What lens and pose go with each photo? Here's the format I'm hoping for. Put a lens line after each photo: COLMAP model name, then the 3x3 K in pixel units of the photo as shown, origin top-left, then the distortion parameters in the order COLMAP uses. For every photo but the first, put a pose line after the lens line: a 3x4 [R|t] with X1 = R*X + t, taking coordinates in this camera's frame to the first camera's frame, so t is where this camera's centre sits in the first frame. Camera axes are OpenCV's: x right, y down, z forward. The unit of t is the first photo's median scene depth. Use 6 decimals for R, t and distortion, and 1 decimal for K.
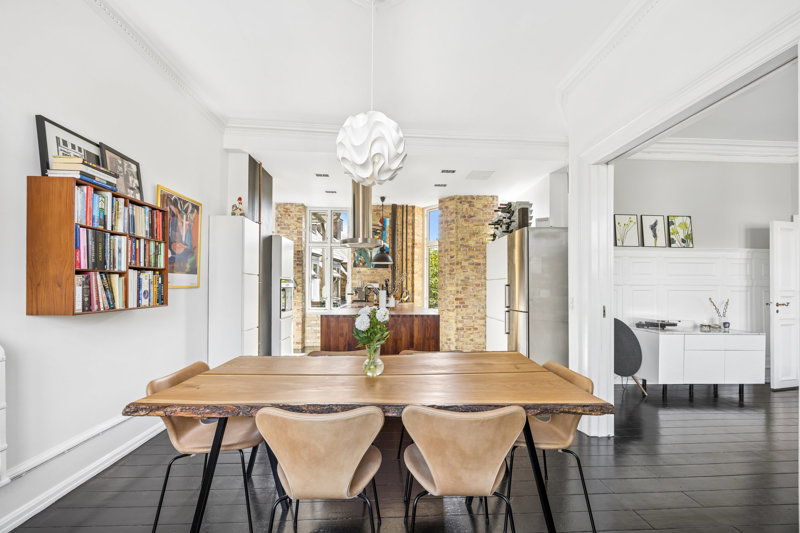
lens RADIAL K [[315.1, 0, 397.1], [0, 315.1, 285.4], [0, 0, 1]] dist [-0.000594, -0.000021]
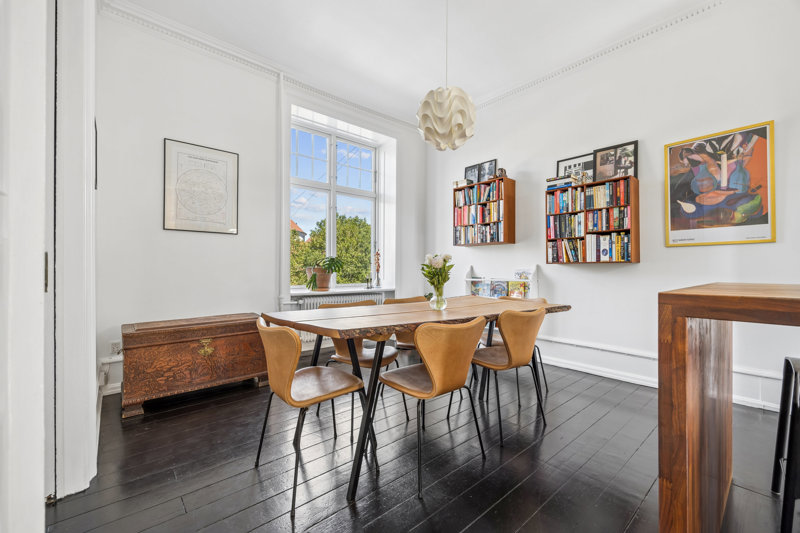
lens RADIAL K [[331.0, 0, 400.0], [0, 331.0, 266.5], [0, 0, 1]] dist [0.000289, 0.000196]
pose [[-0.782449, -0.005776, -0.622688, 0.677463], [0.000716, 0.999948, -0.010175, 0.098571], [0.622714, -0.008407, -0.782404, 1.516963]]
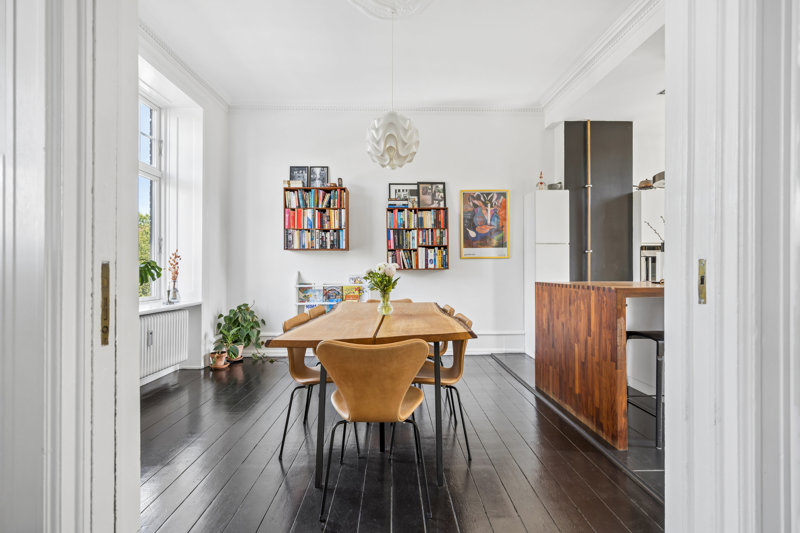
lens RADIAL K [[359.1, 0, 400.0], [0, 359.1, 266.5], [0, 0, 1]] dist [0.004230, 0.000166]
pose [[-0.027343, -0.011305, -0.999562, 1.134691], [0.009385, 0.999889, -0.011566, 0.075875], [0.999582, -0.009697, -0.027233, 0.875877]]
